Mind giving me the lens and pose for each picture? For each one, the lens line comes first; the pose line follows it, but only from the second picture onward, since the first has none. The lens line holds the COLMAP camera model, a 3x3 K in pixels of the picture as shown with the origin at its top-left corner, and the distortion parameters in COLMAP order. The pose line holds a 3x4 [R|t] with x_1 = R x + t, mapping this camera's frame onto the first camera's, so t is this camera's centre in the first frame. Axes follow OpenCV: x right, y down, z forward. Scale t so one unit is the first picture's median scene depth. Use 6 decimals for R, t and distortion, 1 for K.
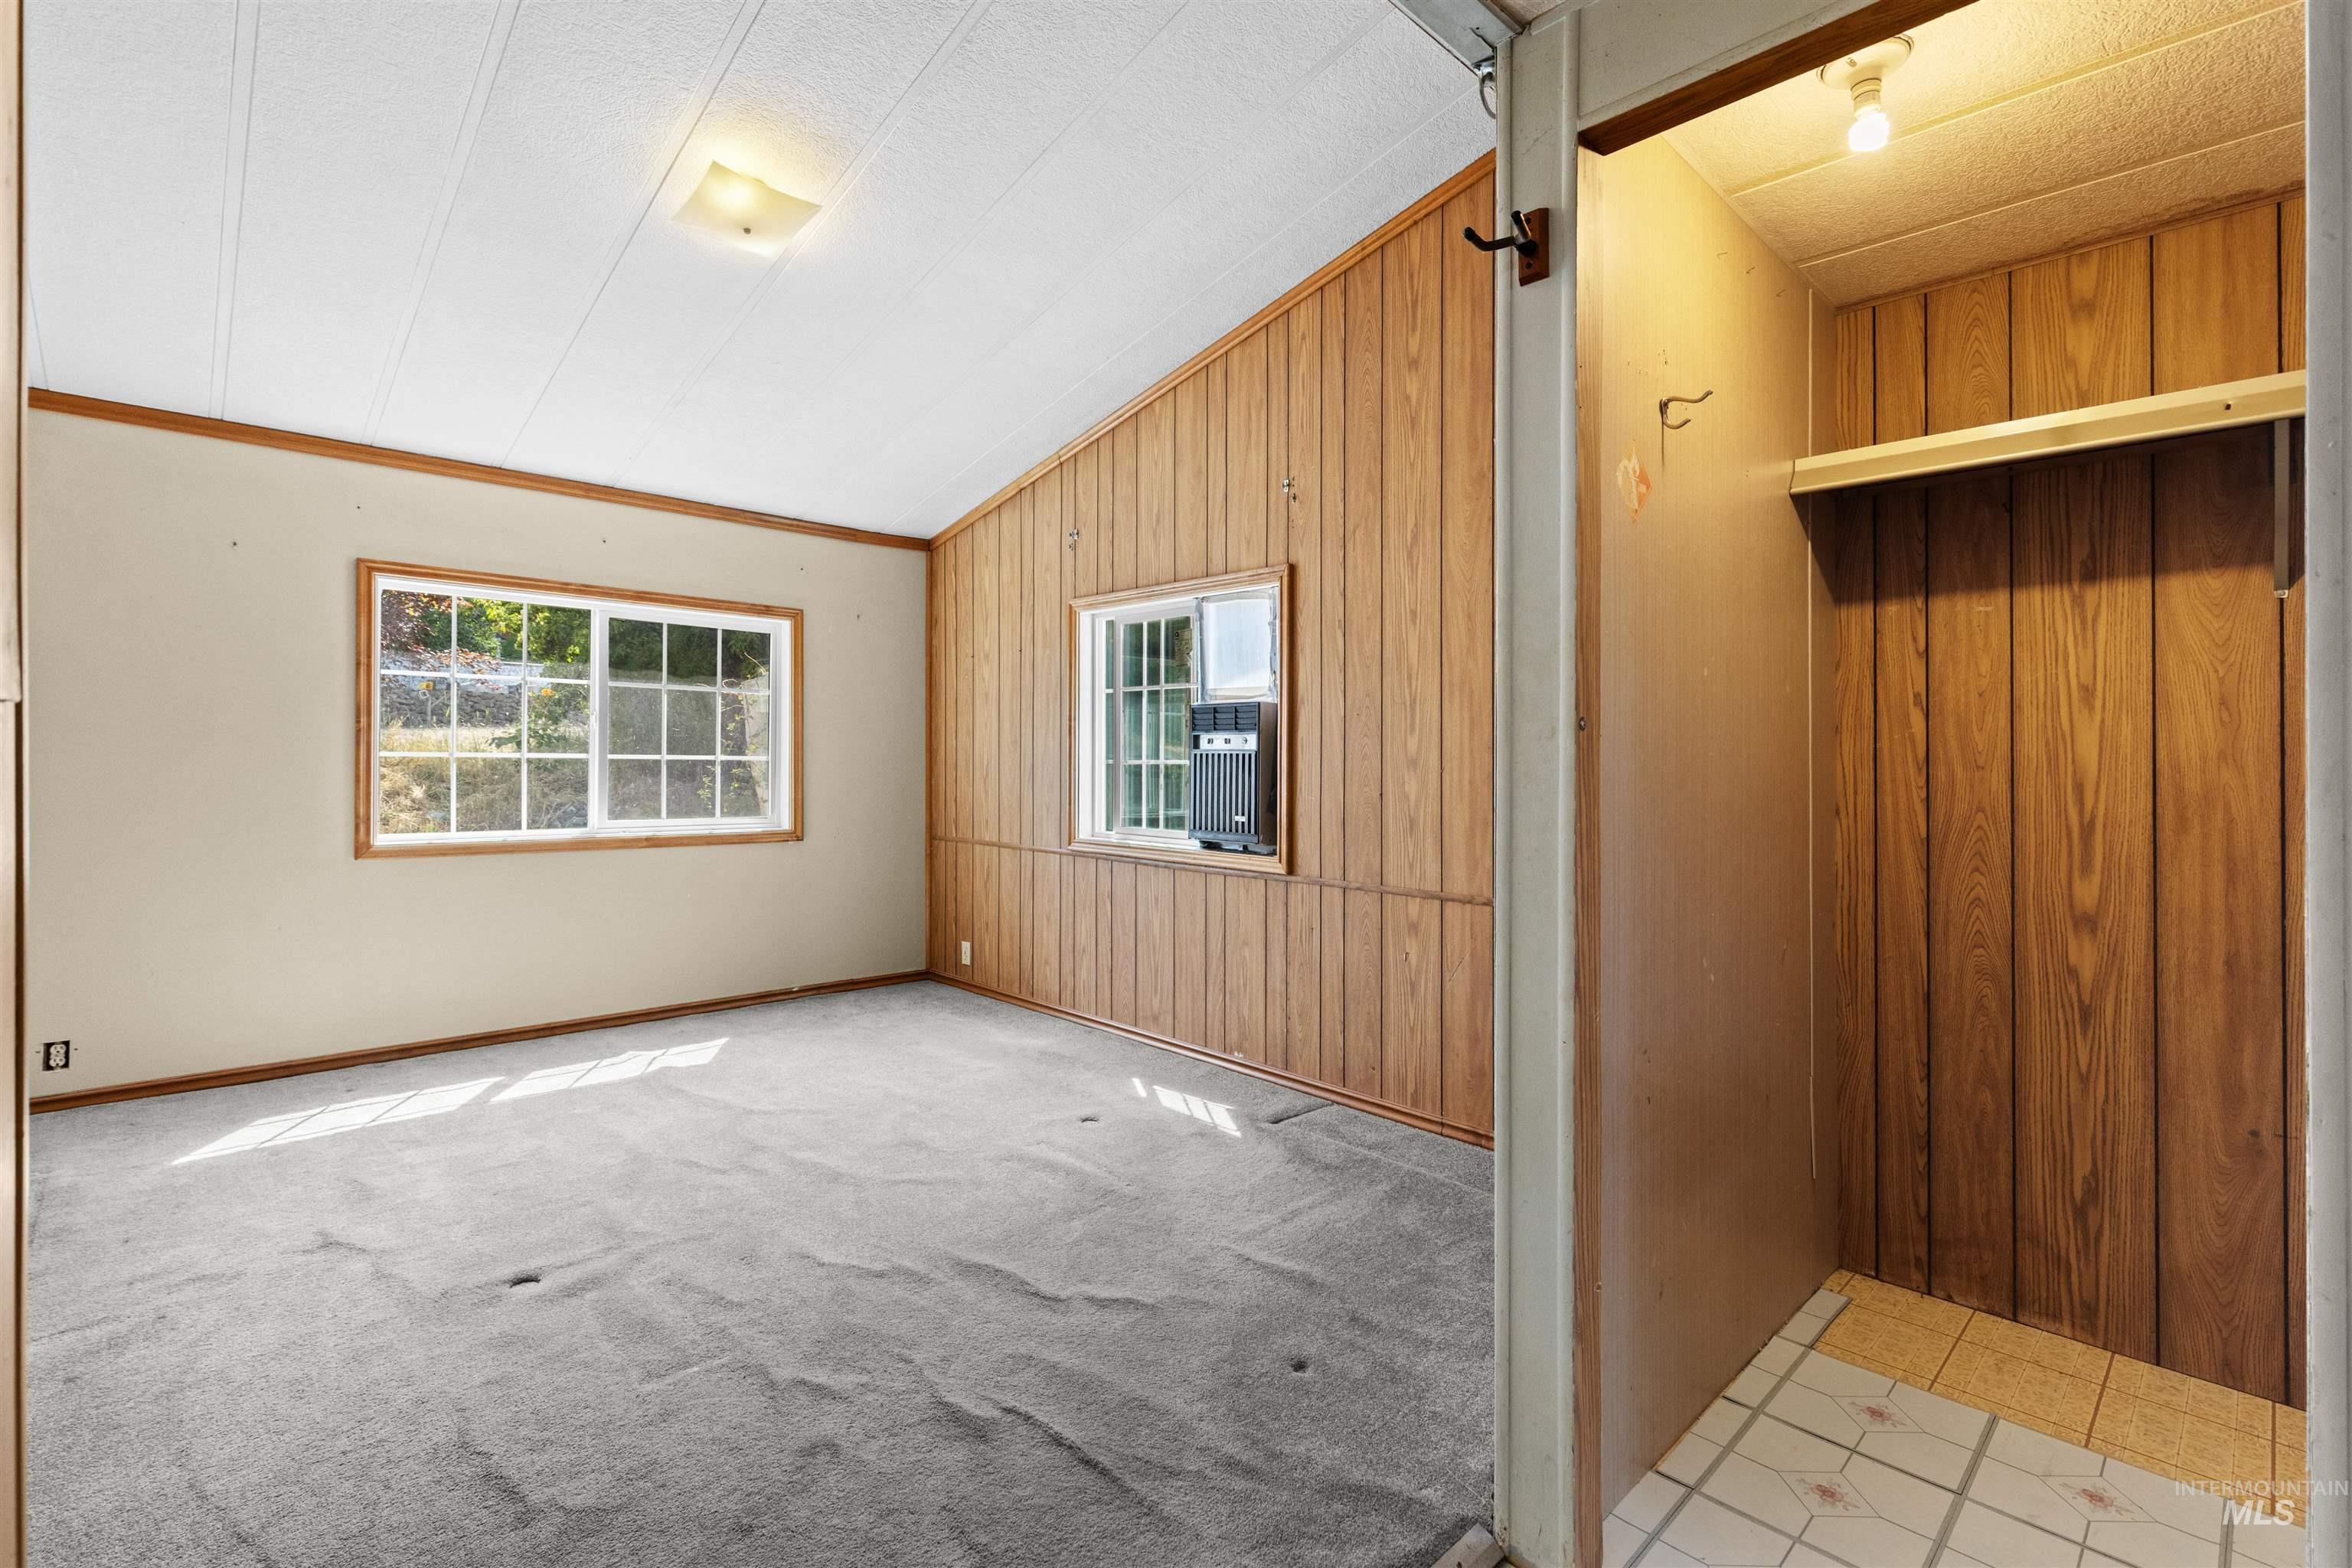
lens RADIAL K [[1057.7, 0, 1169.0], [0, 1057.7, 758.5], [0, 0, 1]] dist [0.005305, -0.004105]
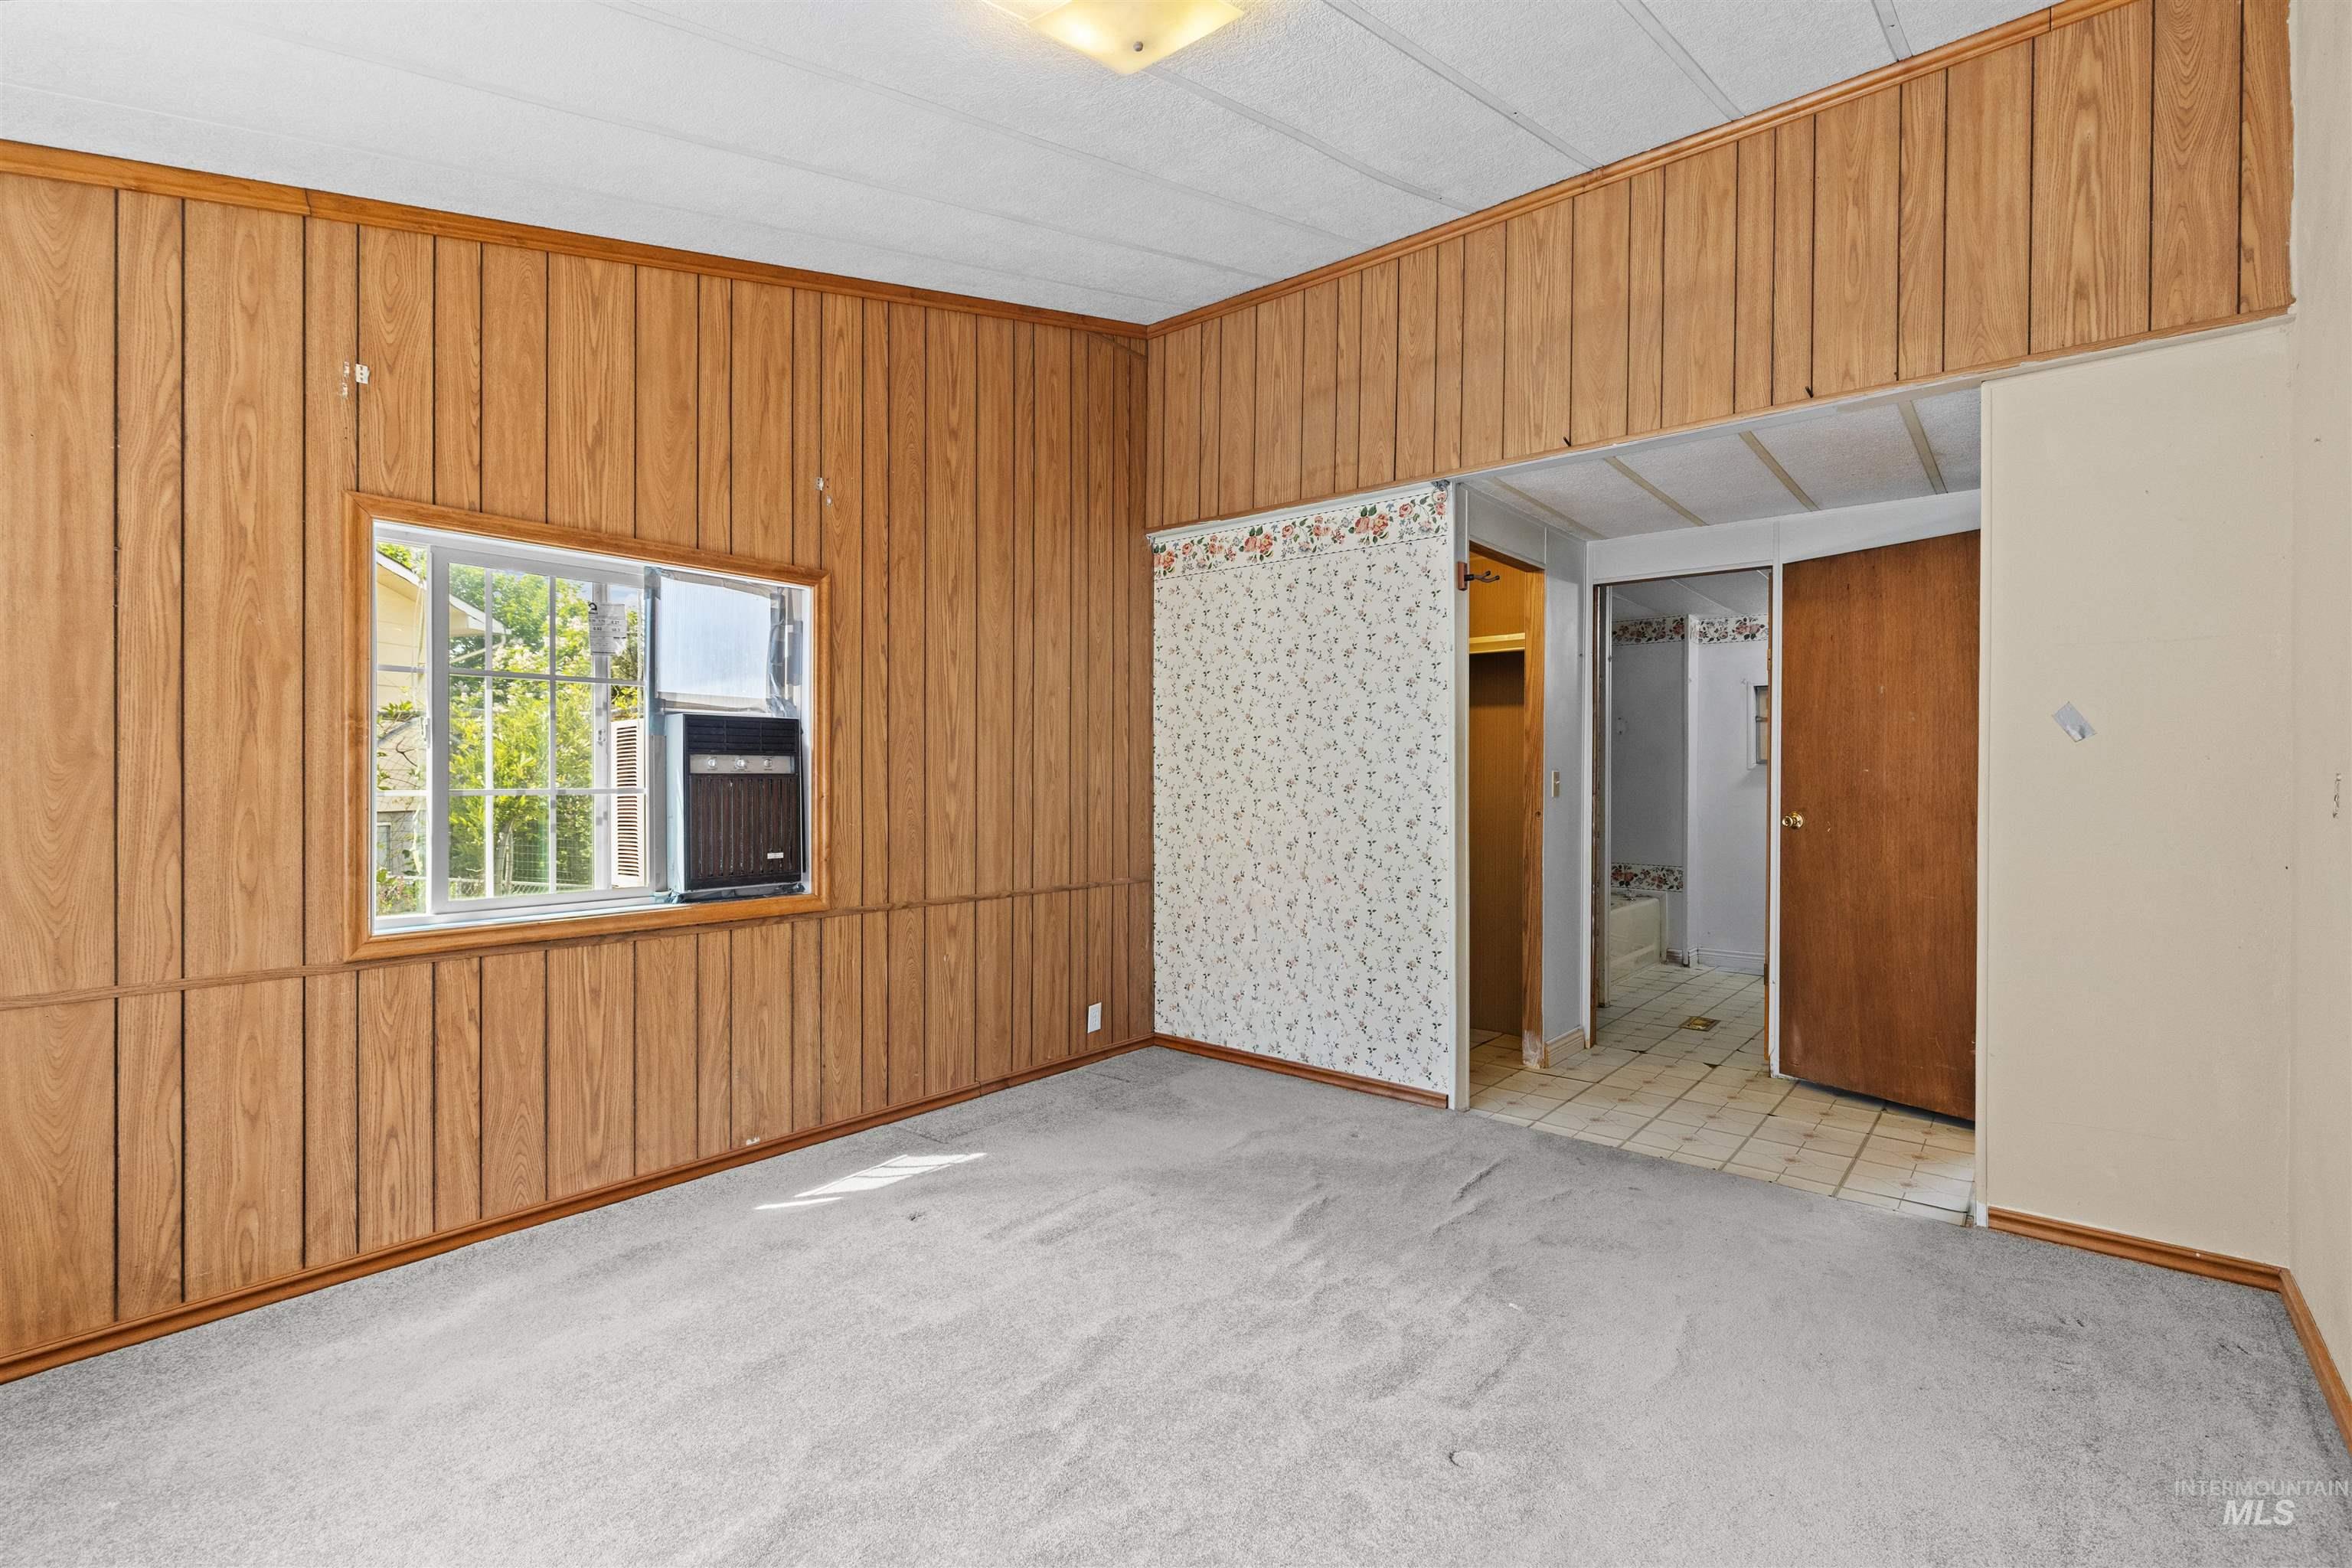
lens RADIAL K [[1057.7, 0, 1171.6], [0, 1057.7, 778.5], [0, 0, 1]] dist [0.005305, -0.004105]
pose [[-0.107003, -0.012079, 0.994185, -0.885802], [-0.004244, 0.999923, 0.011691, -0.017460], [-0.994250, -0.002969, -0.107046, 0.851184]]
